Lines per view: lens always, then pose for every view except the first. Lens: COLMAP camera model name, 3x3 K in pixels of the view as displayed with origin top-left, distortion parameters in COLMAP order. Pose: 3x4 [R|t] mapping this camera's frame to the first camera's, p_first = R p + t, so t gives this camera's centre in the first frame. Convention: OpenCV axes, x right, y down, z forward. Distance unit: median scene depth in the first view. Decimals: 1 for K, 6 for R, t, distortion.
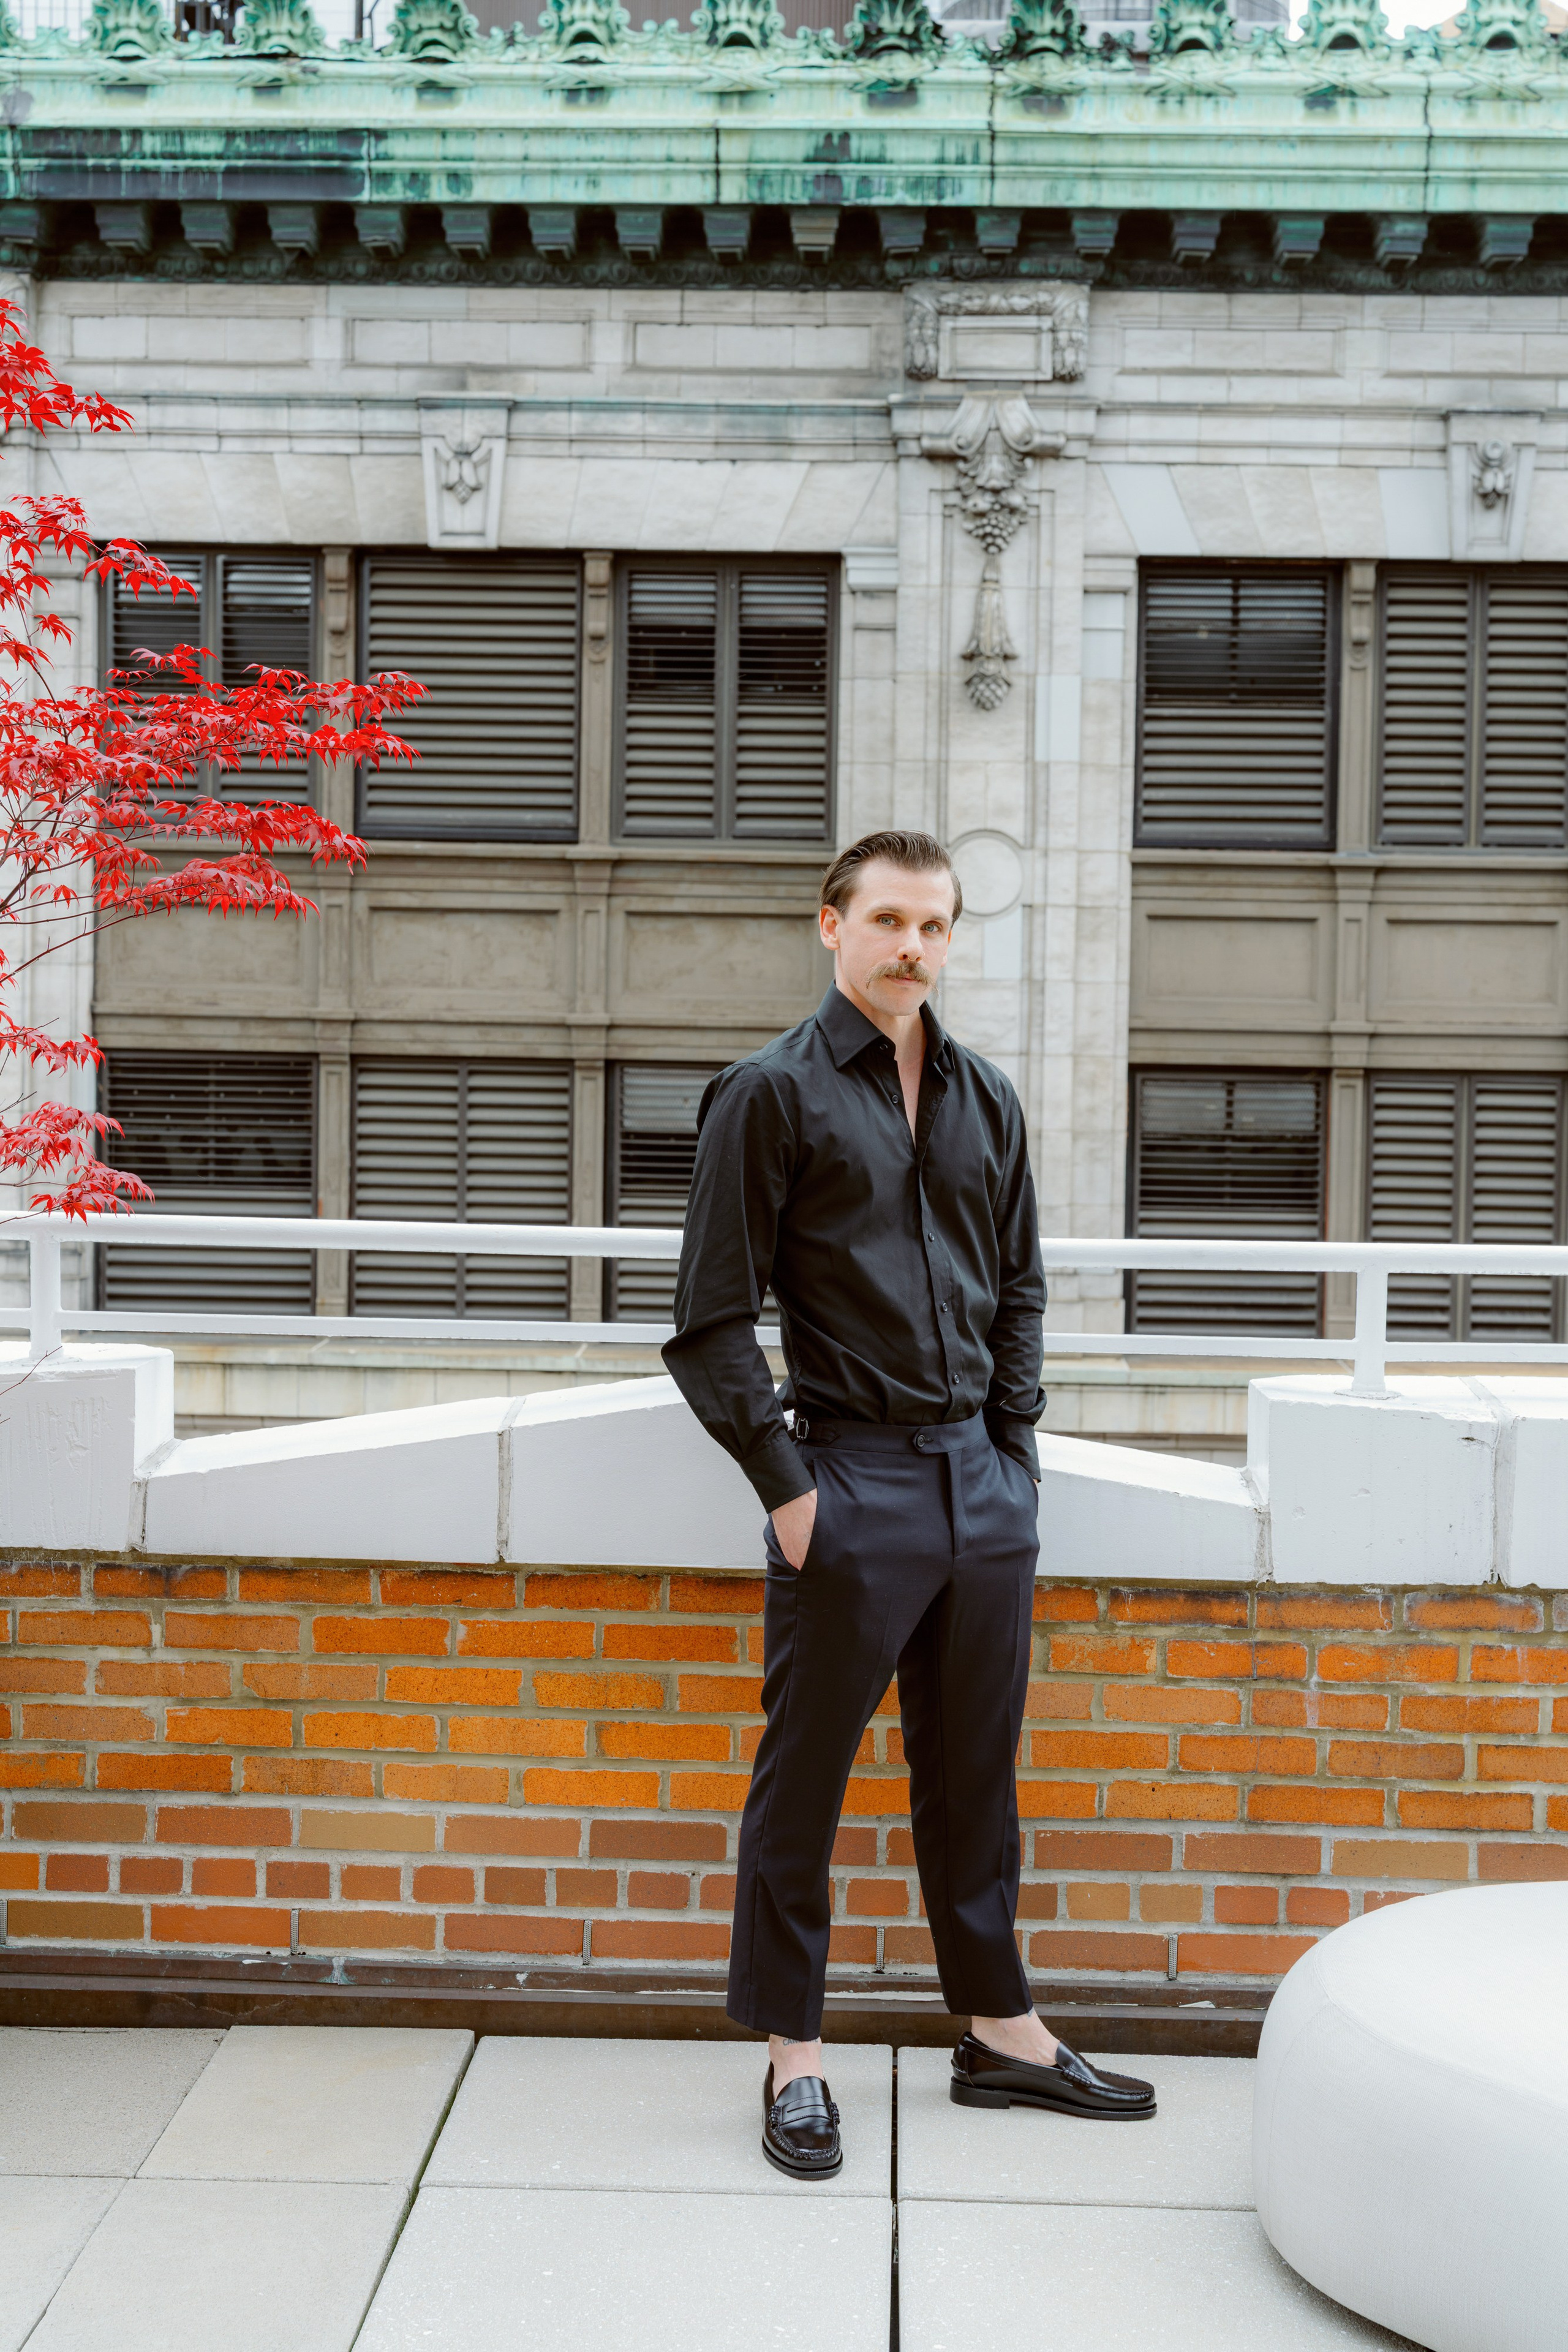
lens RADIAL K [[3299.9, 0, 784.0], [0, 3299.9, 1176.0], [0, 0, 1]] dist [0.001366, 0.060499]
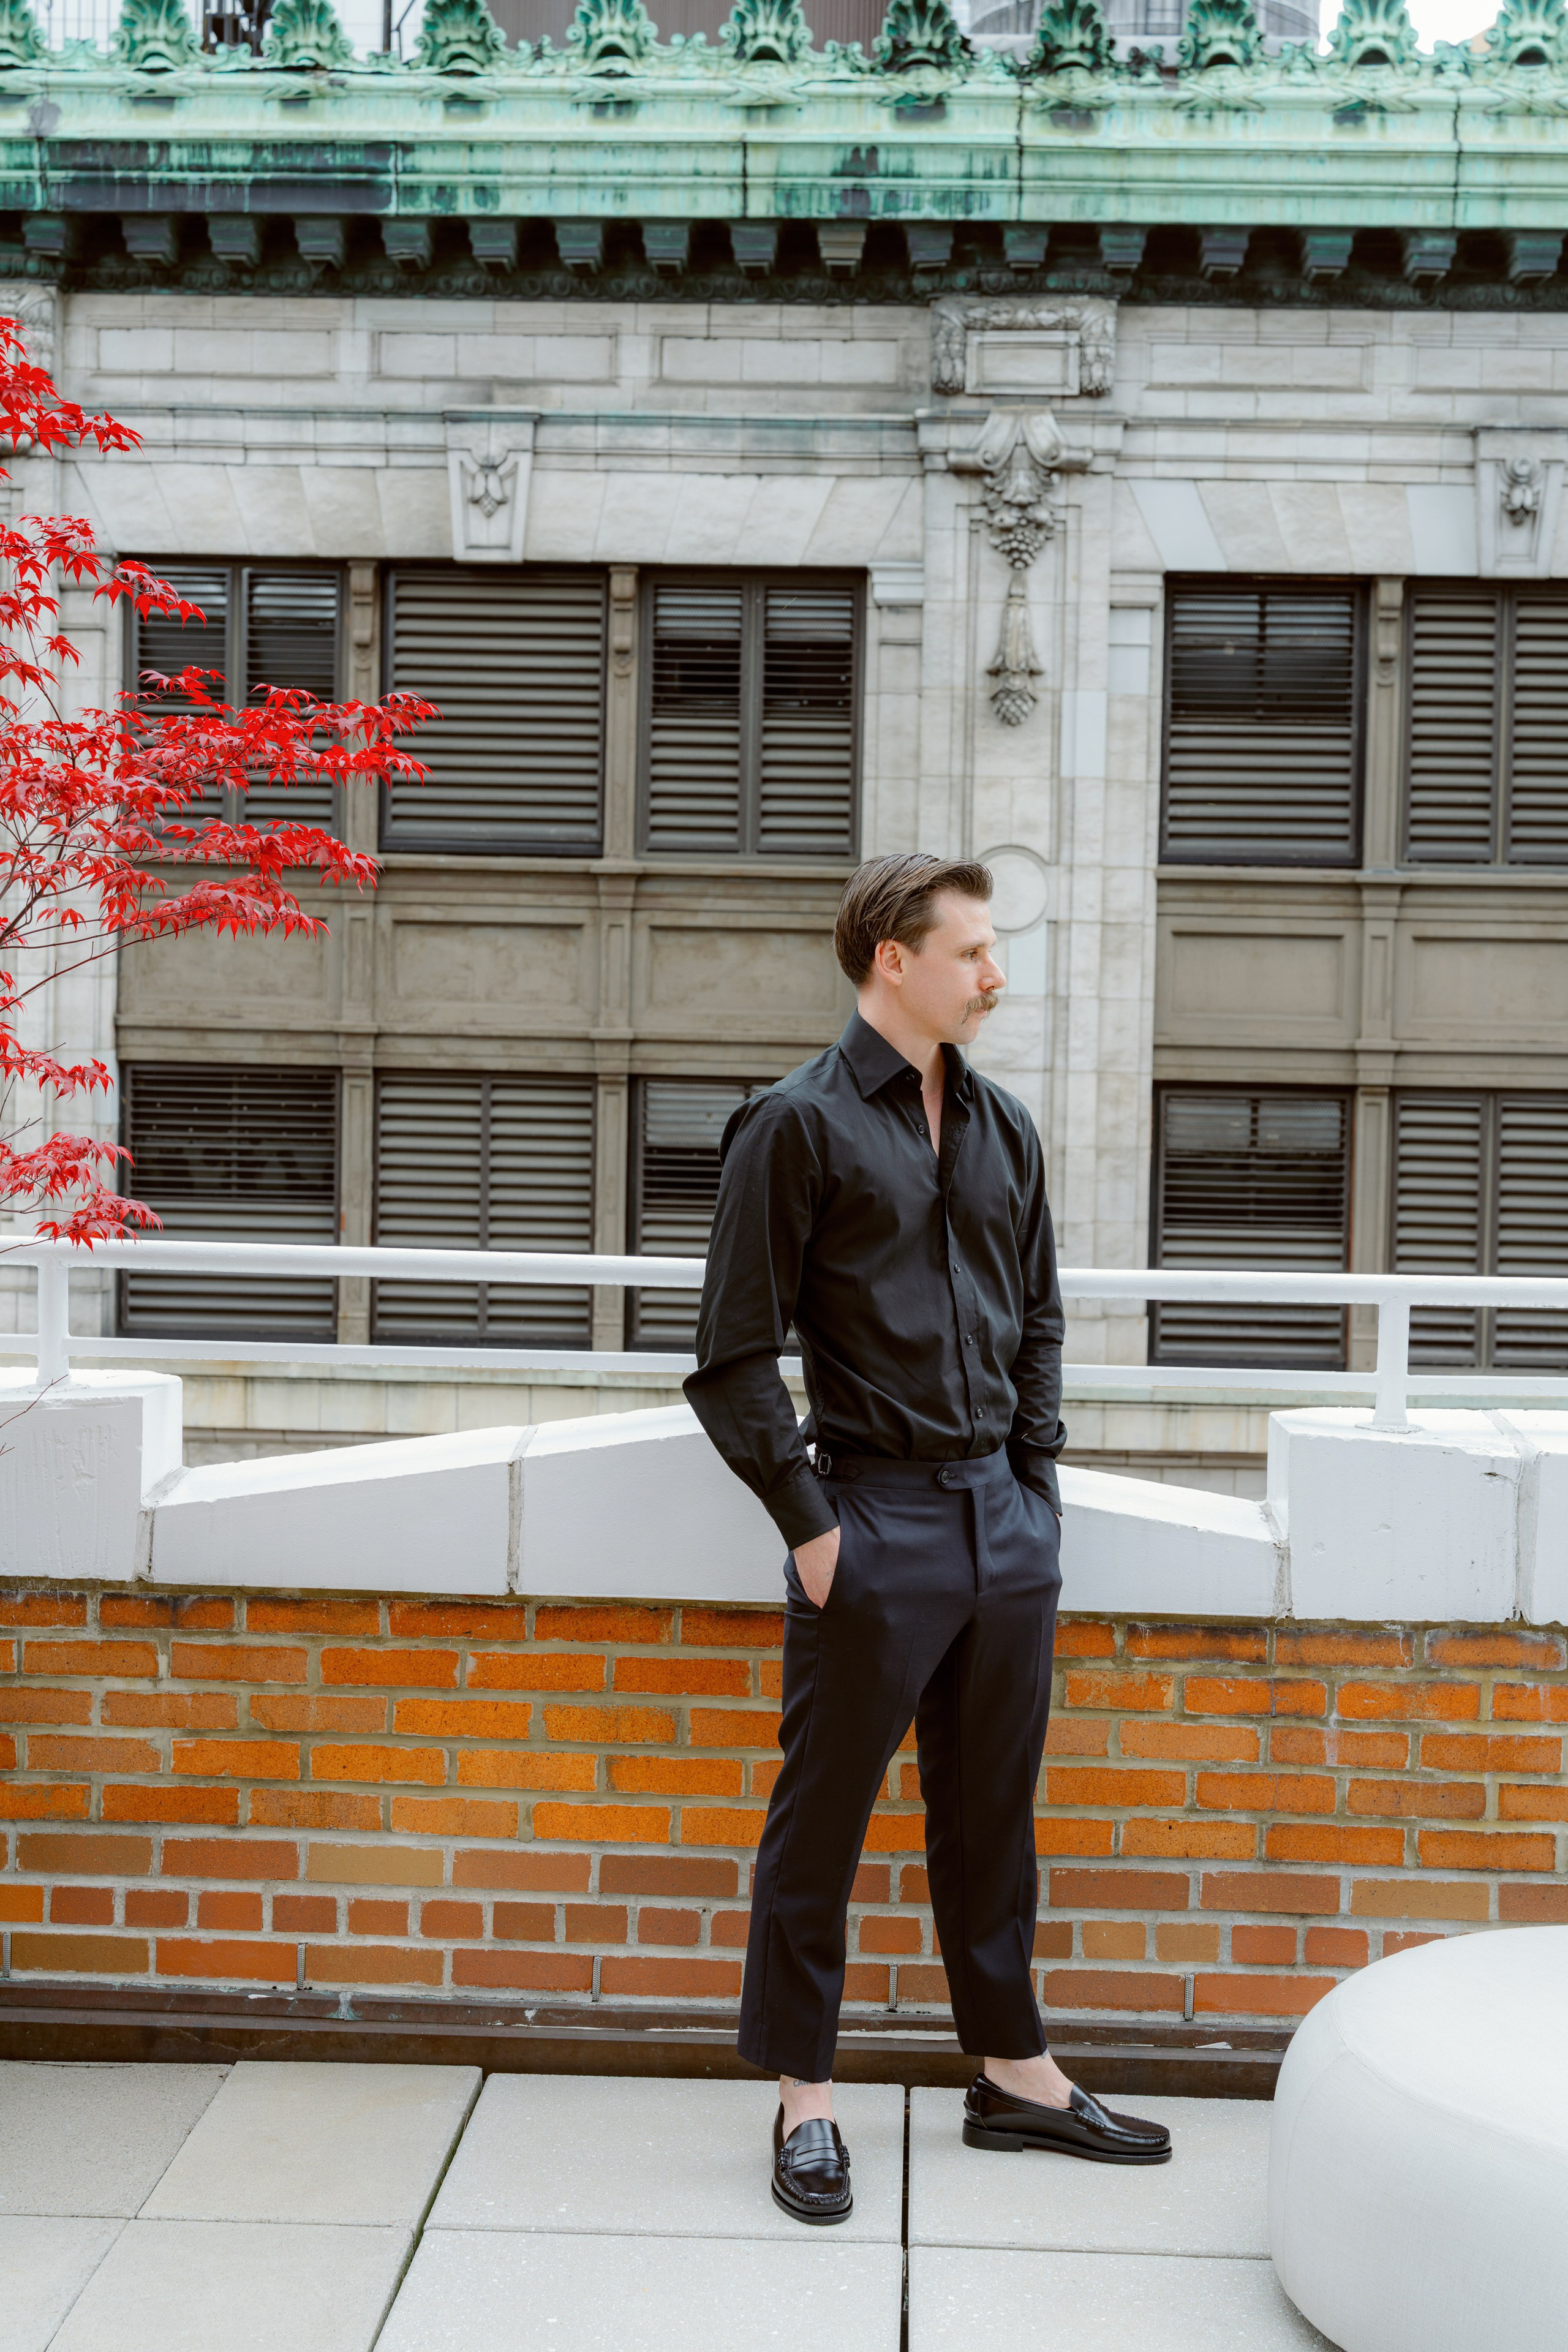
lens RADIAL K [[3298.3, 0, 790.7], [0, 3298.3, 1182.5], [0, 0, 1]] dist [0.000532, 0.073563]
pose [[0.999975, 0.004308, -0.005678, 0.000711], [-0.004318, 0.999989, -0.001653, -0.001150], [0.005671, 0.001678, 0.999983, 0.002711]]
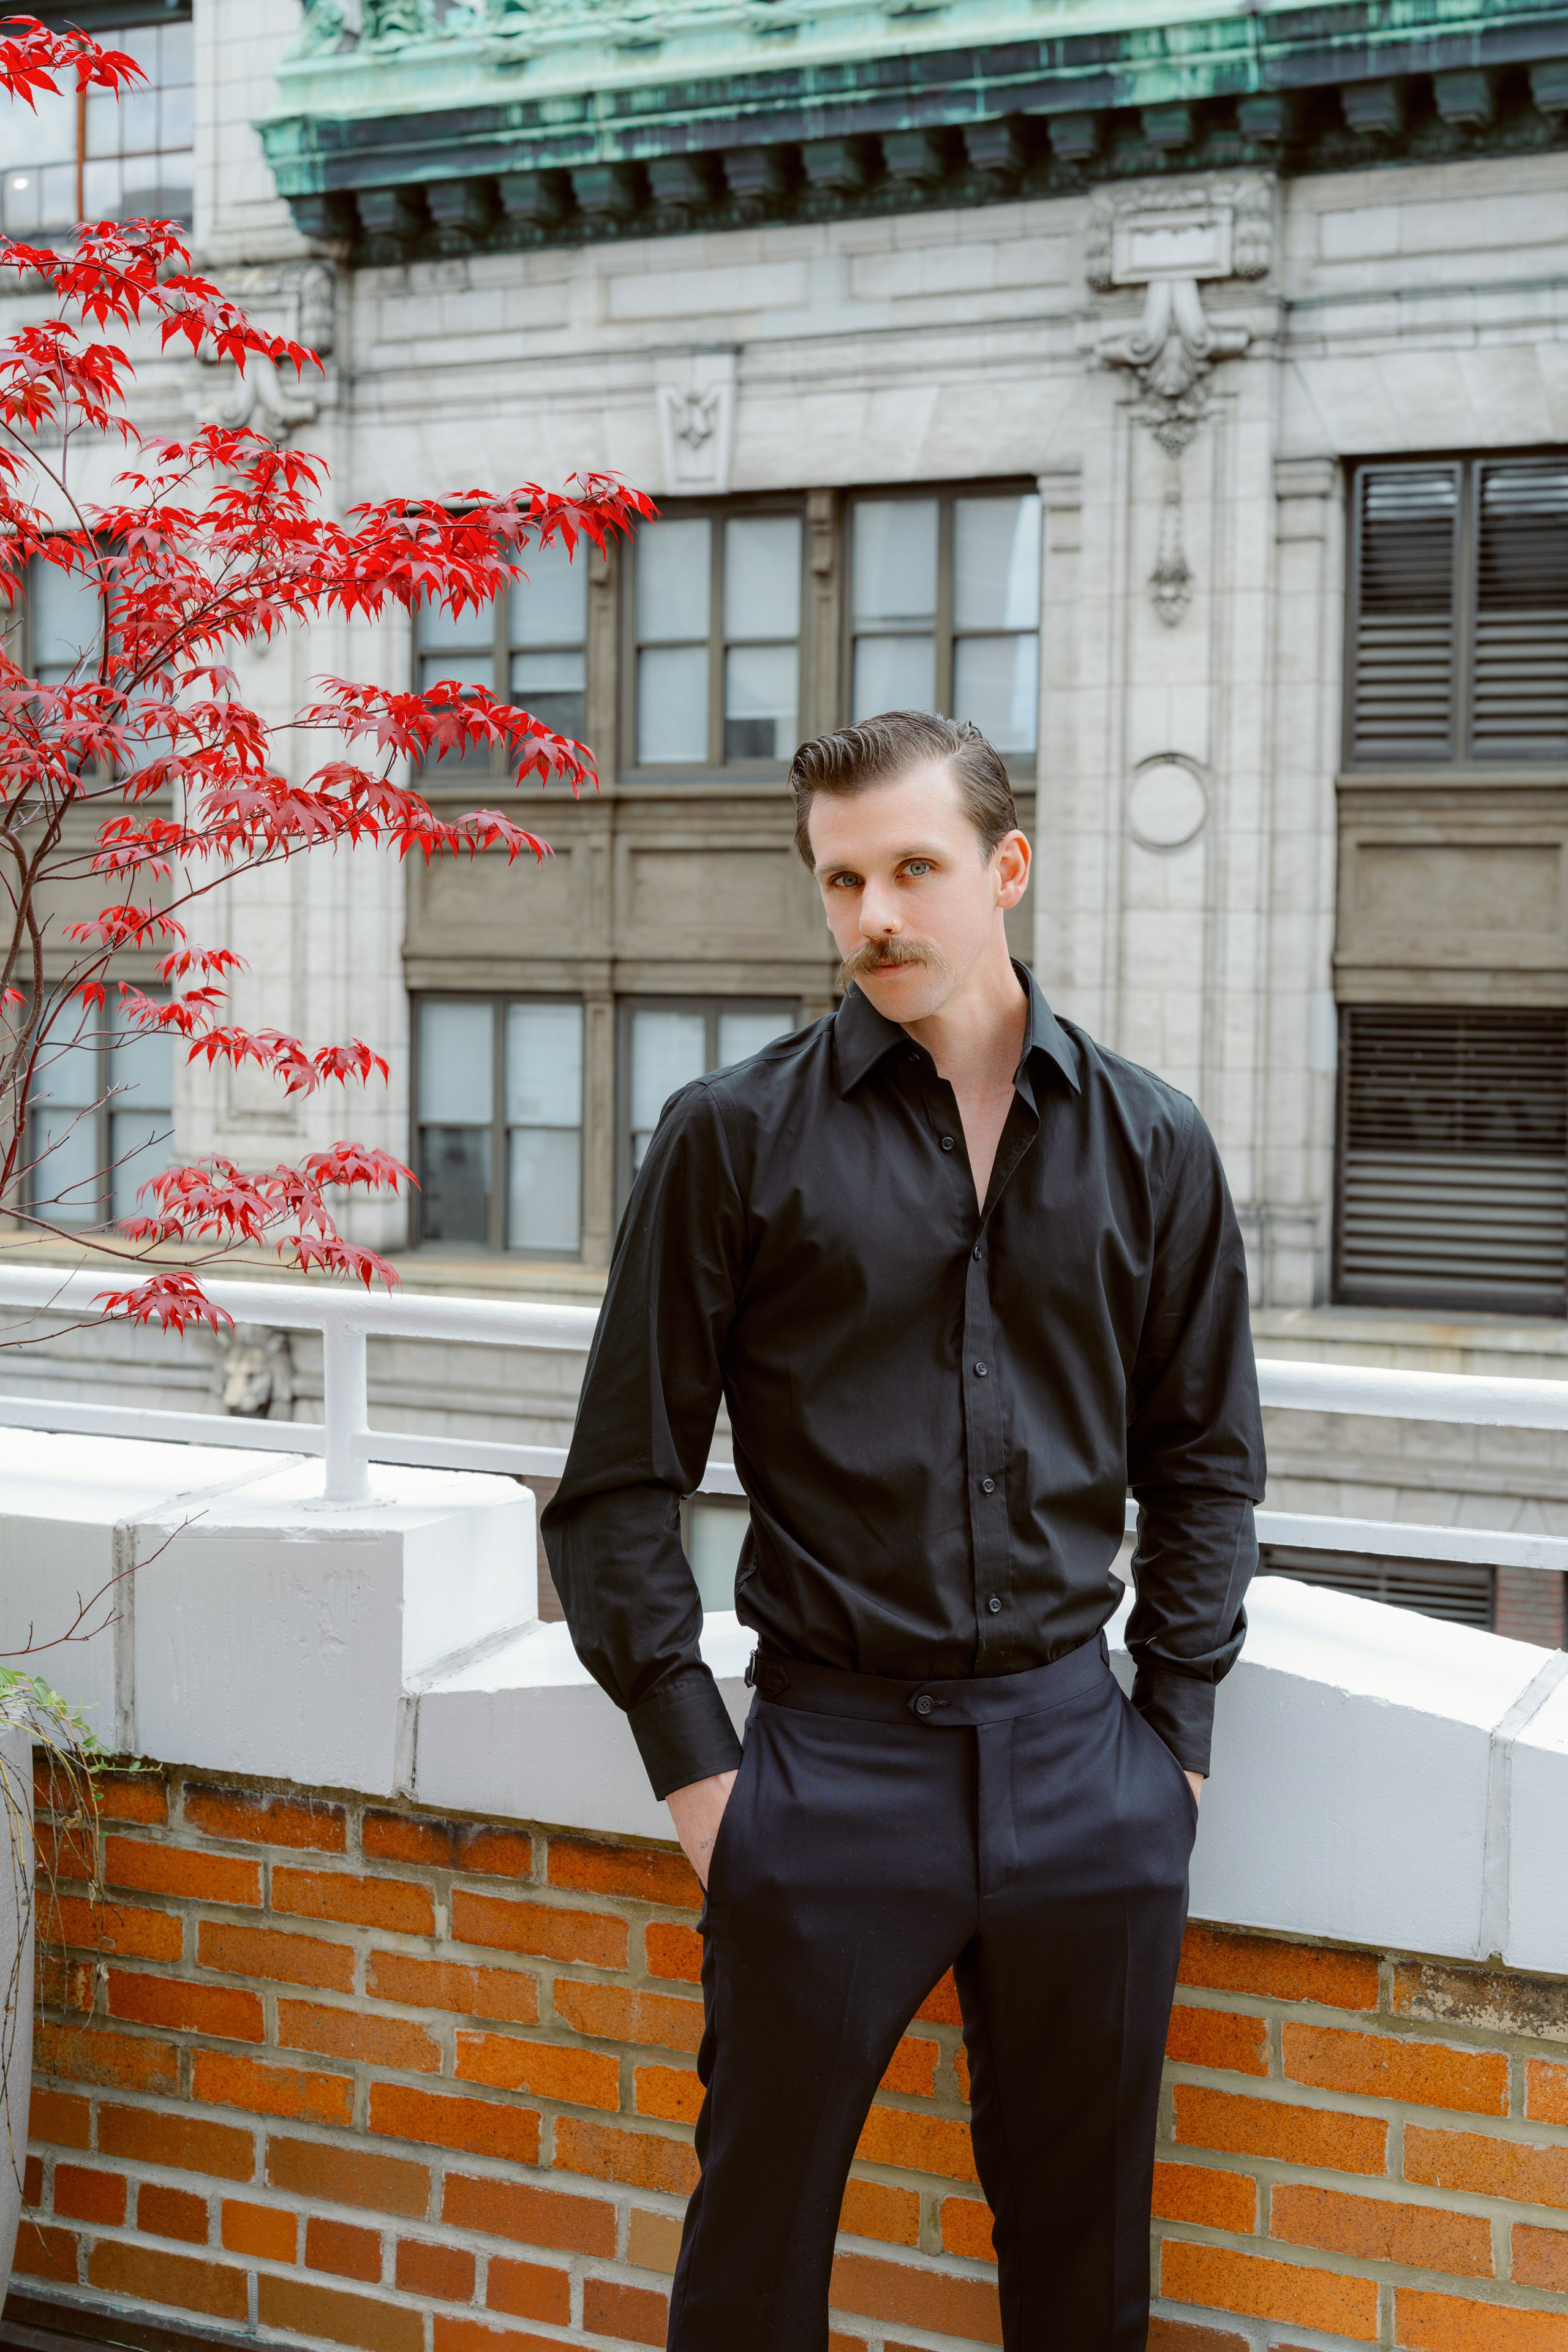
lens RADIAL K [[3299.9, 0, 784.0], [0, 3299.9, 1176.0], [0, 0, 1]] dist [0.001366, 0.060499]
pose [[0.912113, 0.020243, -0.409438, 0.034722], [-0.013331, 0.999716, 0.019729, -0.006694], [0.409721, -0.012537, 0.912125, 0.095219]]
